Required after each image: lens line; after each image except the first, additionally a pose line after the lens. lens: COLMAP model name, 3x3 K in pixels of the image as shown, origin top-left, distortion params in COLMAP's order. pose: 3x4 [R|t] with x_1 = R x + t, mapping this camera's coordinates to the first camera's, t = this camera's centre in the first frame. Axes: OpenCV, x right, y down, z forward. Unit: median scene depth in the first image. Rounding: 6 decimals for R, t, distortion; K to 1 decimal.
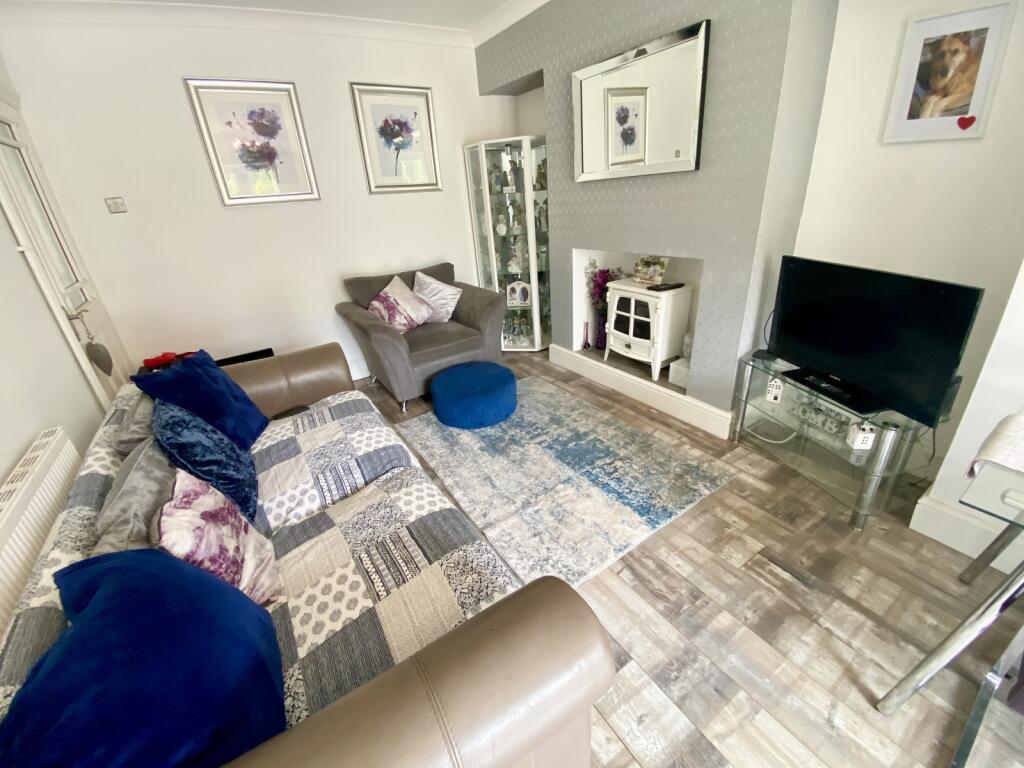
lens RADIAL K [[415.9, 0, 508.2], [0, 415.9, 383.3], [0, 0, 1]] dist [0.014982, -0.017309]
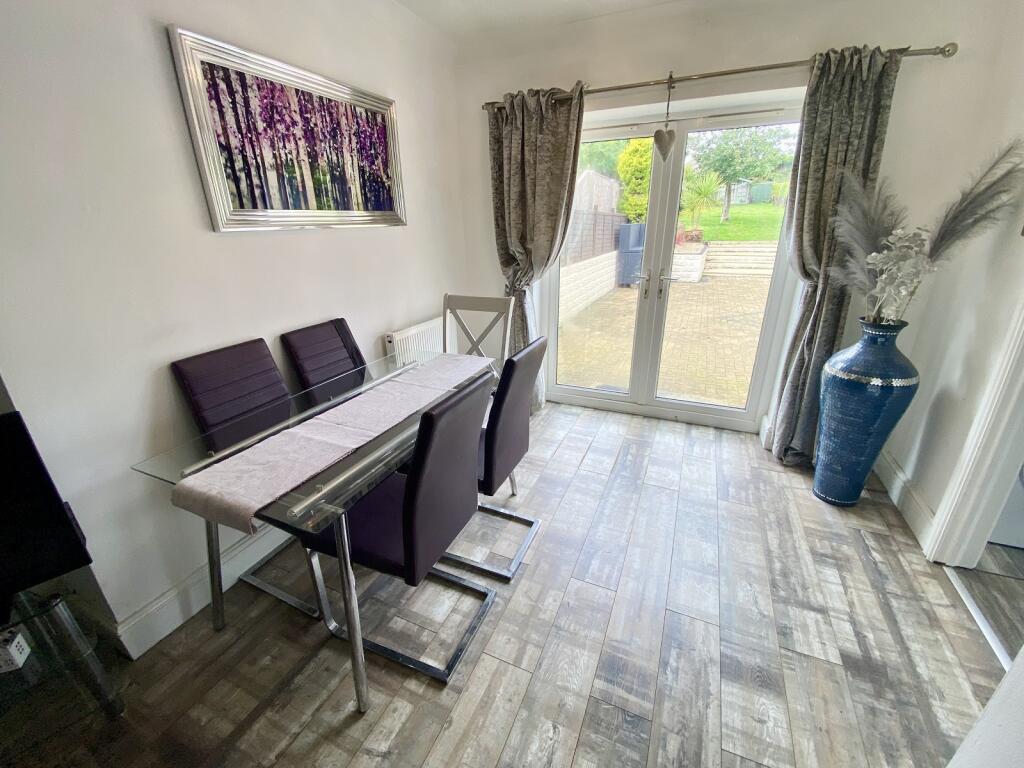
lens RADIAL K [[415.9, 0, 508.2], [0, 415.9, 383.3], [0, 0, 1]] dist [0.014982, -0.017309]
pose [[-0.543859, -0.217750, 0.810434, -0.022694], [0.410711, 0.773111, 0.483338, -0.169548], [-0.731802, 0.595722, -0.331031, 0.326051]]
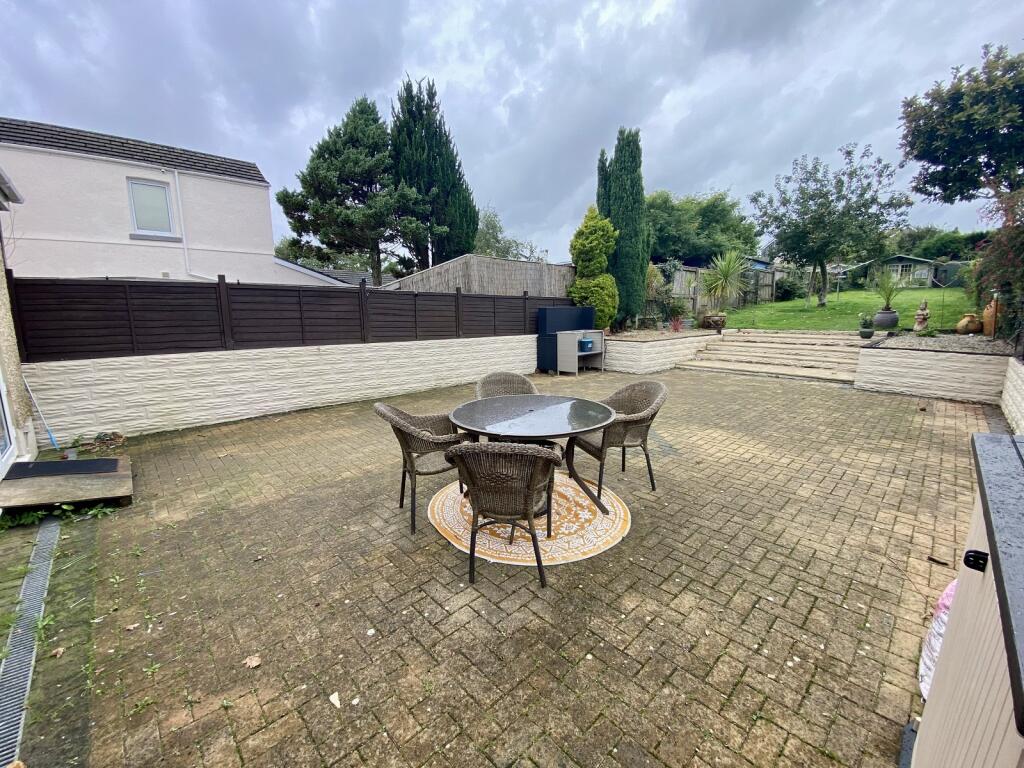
lens RADIAL K [[420.2, 0, 514.2], [0, 420.2, 380.4], [0, 0, 1]] dist [0.044024, -0.031523]
pose [[-0.175040, -0.085045, 0.980881, -1.004437], [0.433805, 0.887683, 0.154378, 1.252385], [-0.883840, 0.452534, -0.118487, -2.344245]]
